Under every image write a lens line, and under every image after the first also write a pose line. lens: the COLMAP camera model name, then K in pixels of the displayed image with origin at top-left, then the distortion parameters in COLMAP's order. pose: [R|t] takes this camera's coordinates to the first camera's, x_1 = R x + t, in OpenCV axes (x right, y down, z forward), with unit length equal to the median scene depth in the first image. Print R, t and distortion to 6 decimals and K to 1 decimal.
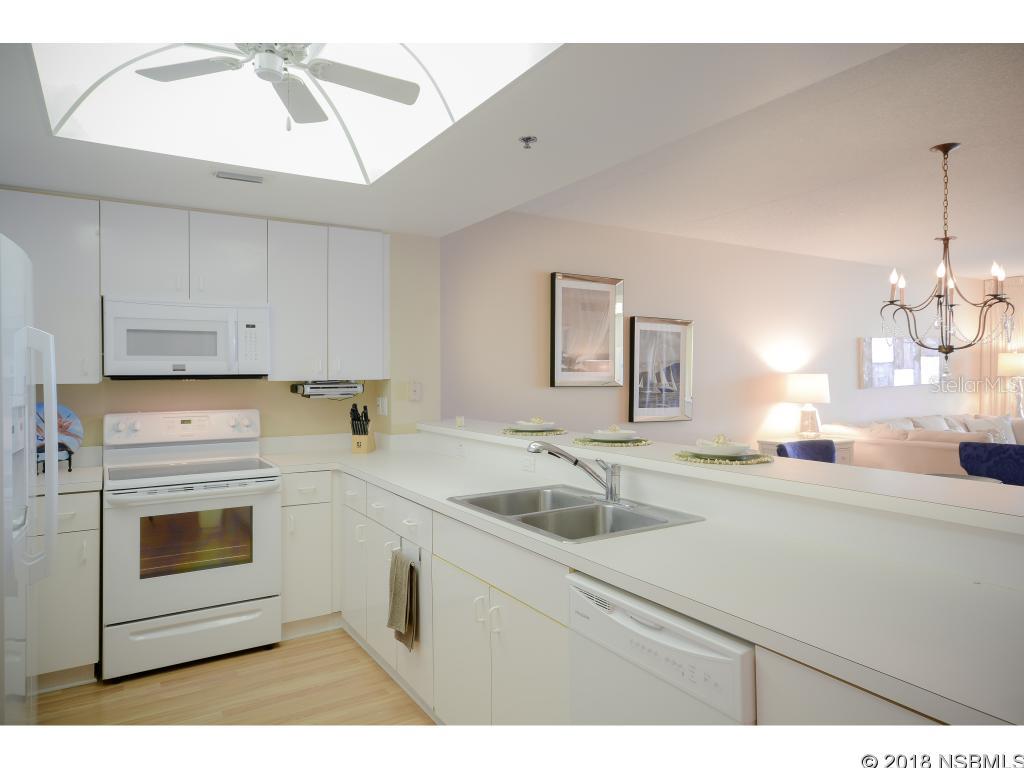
lens RADIAL K [[663.2, 0, 513.0], [0, 663.2, 374.8], [0, 0, 1]] dist [-0.004186, -0.001321]
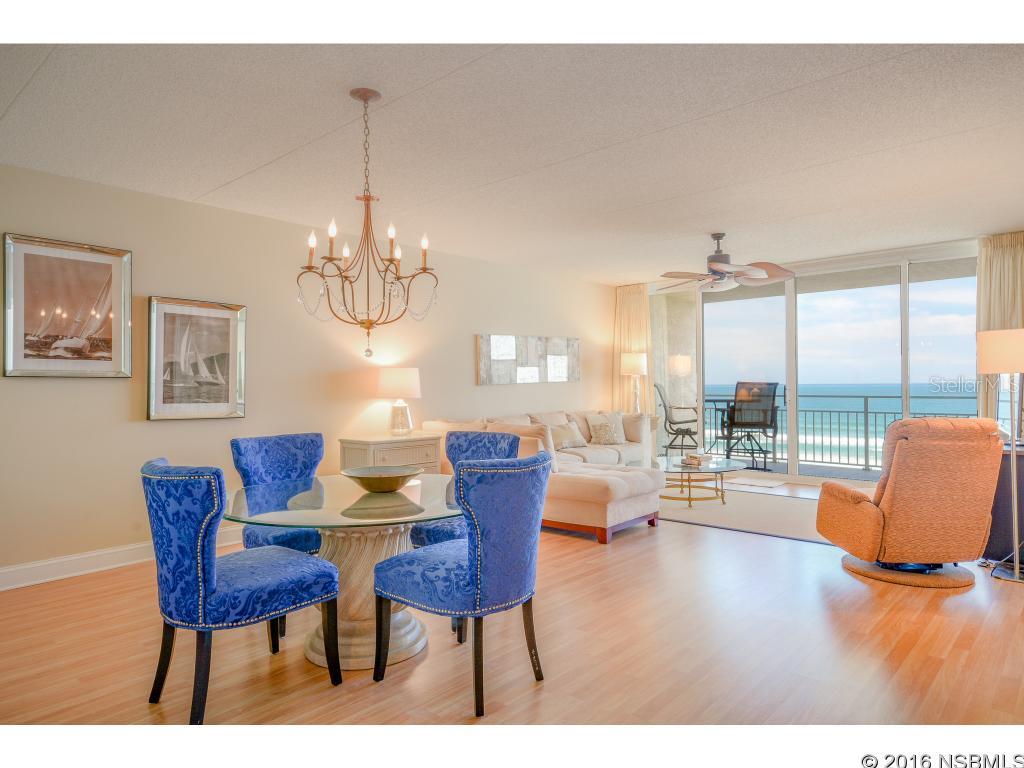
lens RADIAL K [[635.4, 0, 511.6], [0, 635.4, 384.2], [0, 0, 1]] dist [-0.003170, -0.000400]
pose [[0.958887, -0.002853, 0.283772, 0.337947], [0.003922, 0.999987, -0.003199, 0.025256], [-0.283760, 0.004181, 0.958886, 0.075979]]
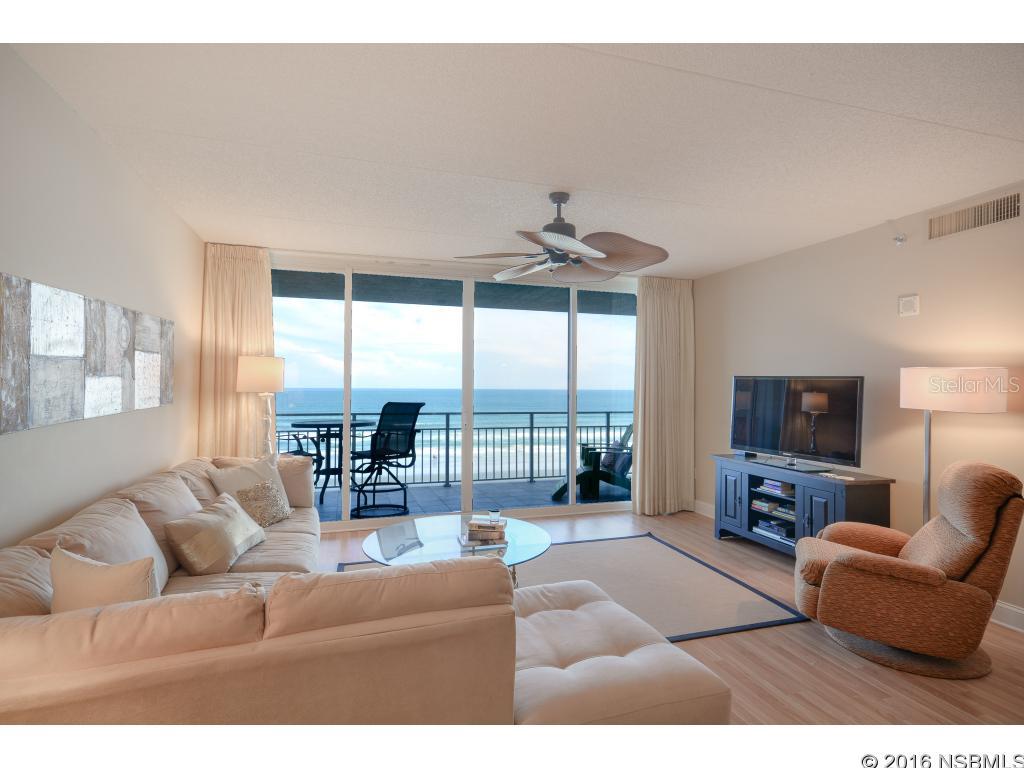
lens RADIAL K [[526.7, 0, 513.8], [0, 526.7, 380.2], [0, 0, 1]] dist [0.023673, 0.000485]
pose [[0.228491, 0.018358, 0.973373, 0.375042], [-0.003956, 0.999831, -0.017929, -0.001326], [-0.973538, 0.000246, 0.228525, 0.786825]]
